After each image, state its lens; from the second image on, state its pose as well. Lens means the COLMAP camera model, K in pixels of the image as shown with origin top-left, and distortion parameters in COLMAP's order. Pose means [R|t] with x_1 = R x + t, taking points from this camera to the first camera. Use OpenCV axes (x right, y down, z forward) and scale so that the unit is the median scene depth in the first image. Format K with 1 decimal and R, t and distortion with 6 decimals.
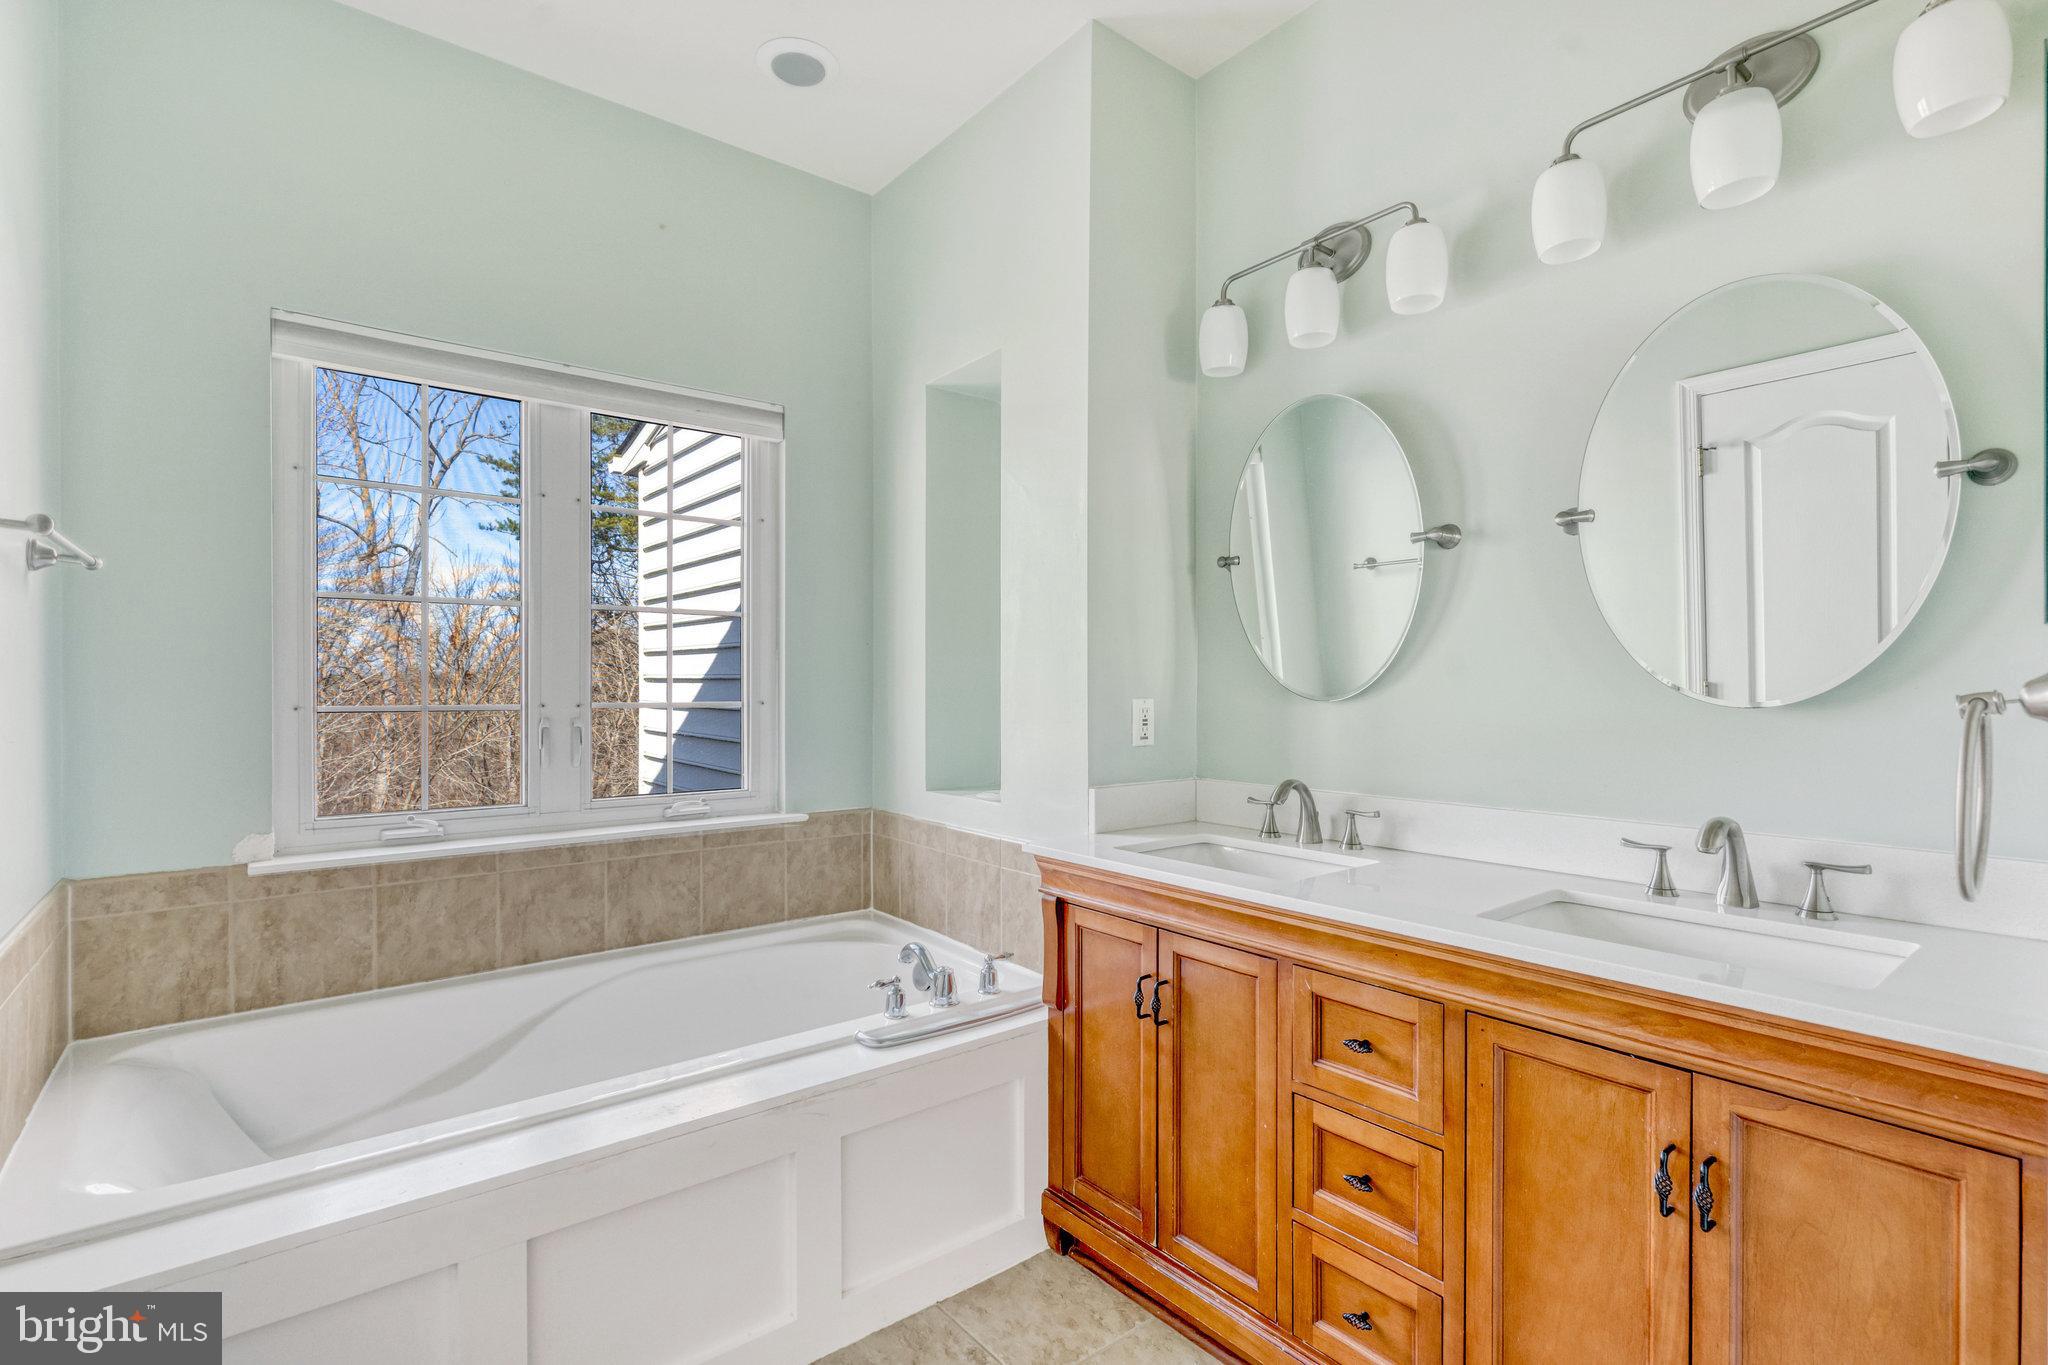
lens RADIAL K [[952.0, 0, 1027.0], [0, 952.0, 678.6], [0, 0, 1]] dist [-0.004526, 0.000257]
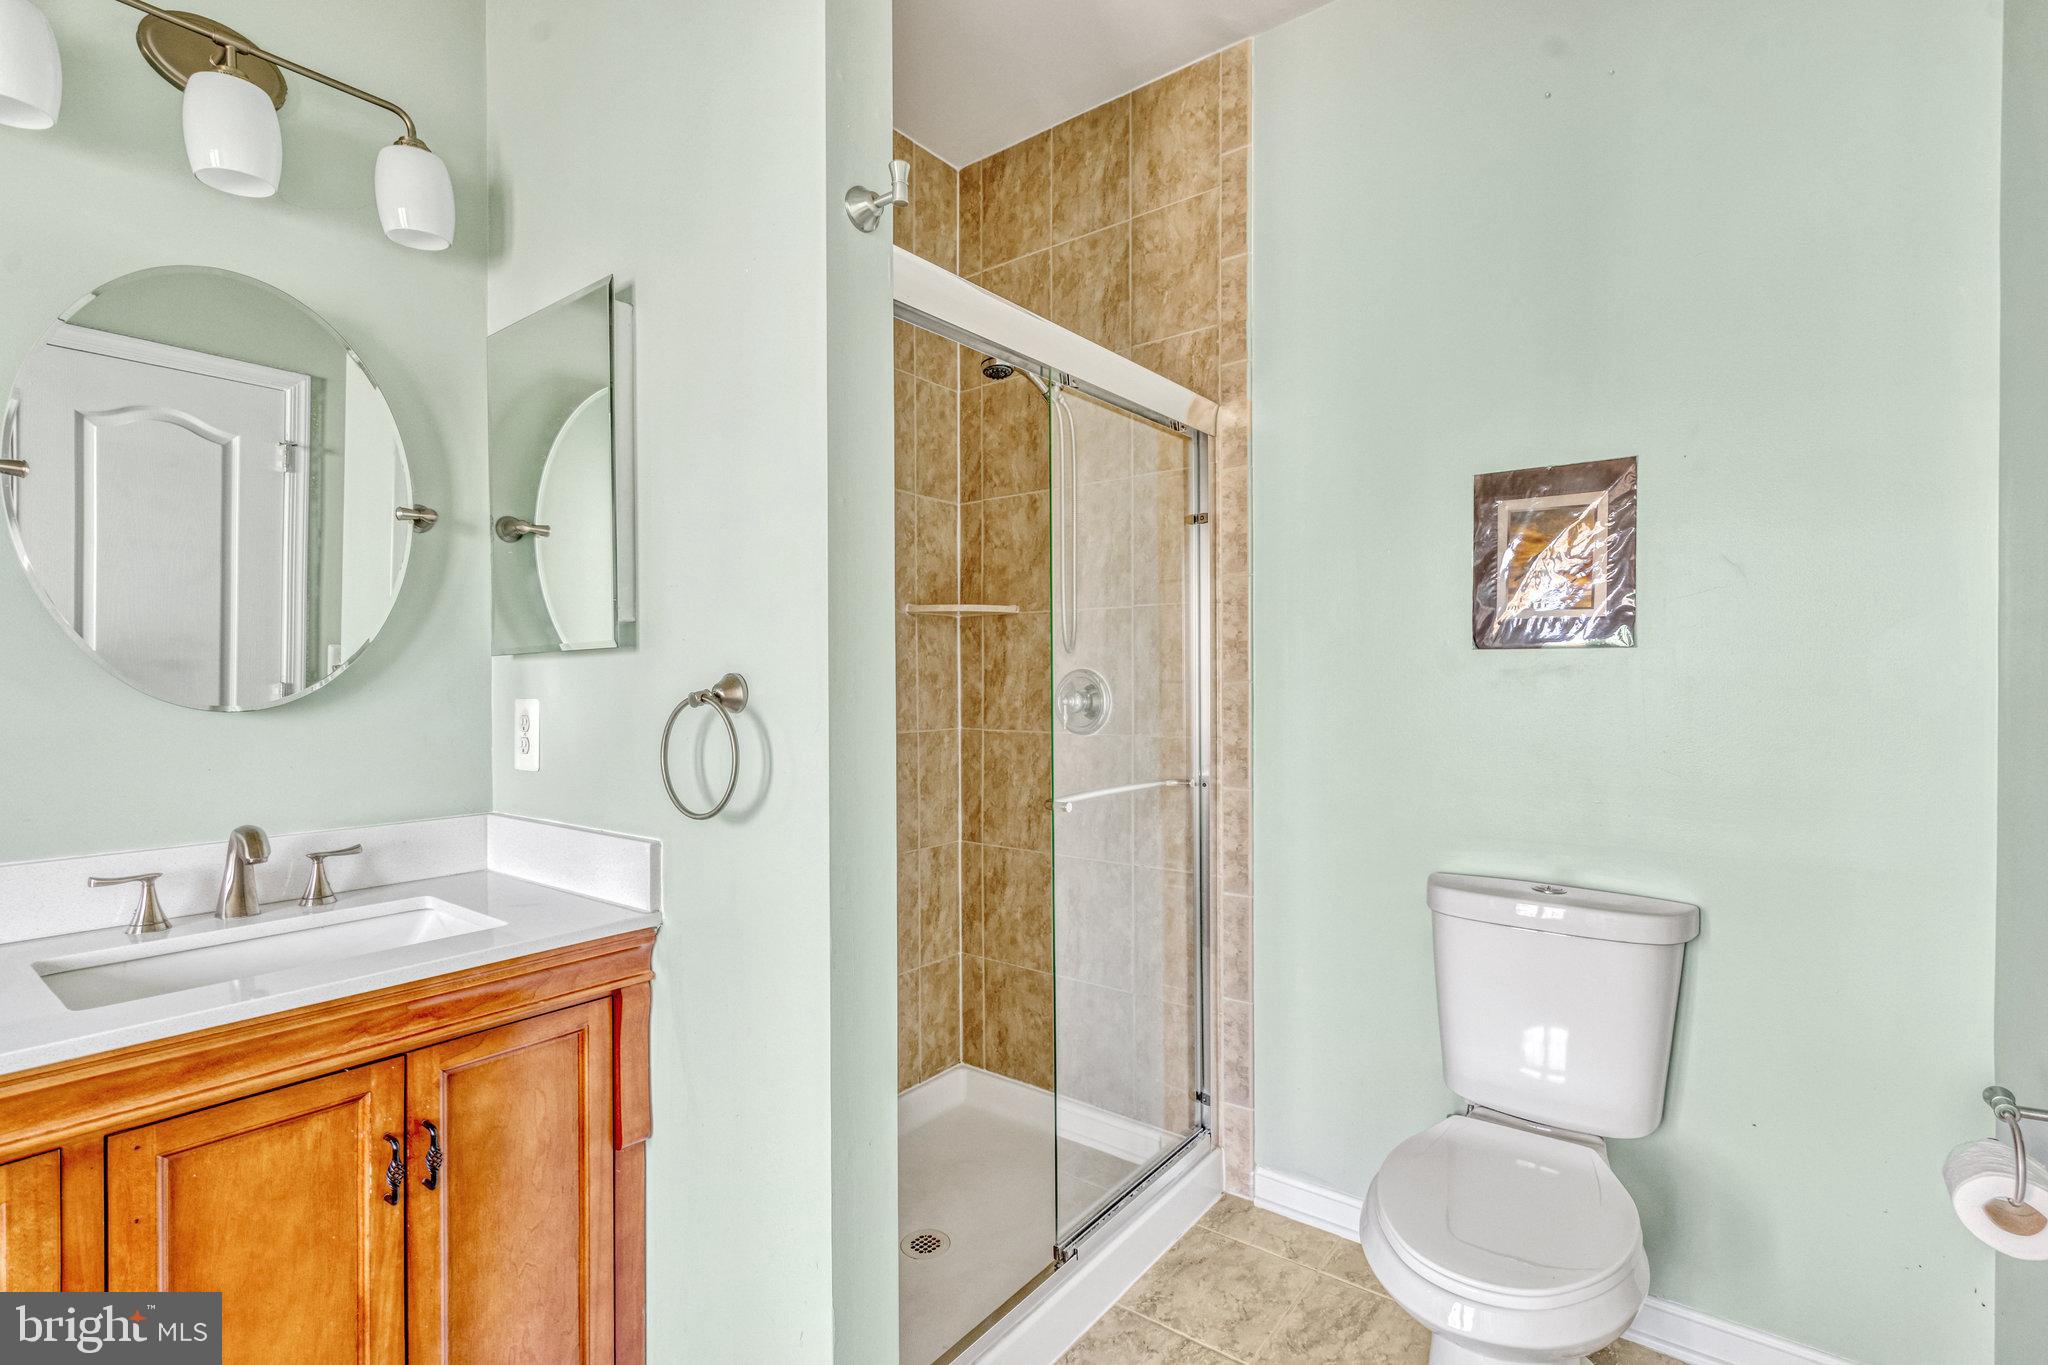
lens RADIAL K [[952.0, 0, 1011.3], [0, 952.0, 680.3], [0, 0, 1]] dist [-0.004526, 0.000257]
pose [[-0.241762, 0.005000, 0.970323, -0.475962], [-0.000157, 0.999987, -0.005192, 0.004387], [-0.970336, -0.001407, -0.241758, 0.586340]]
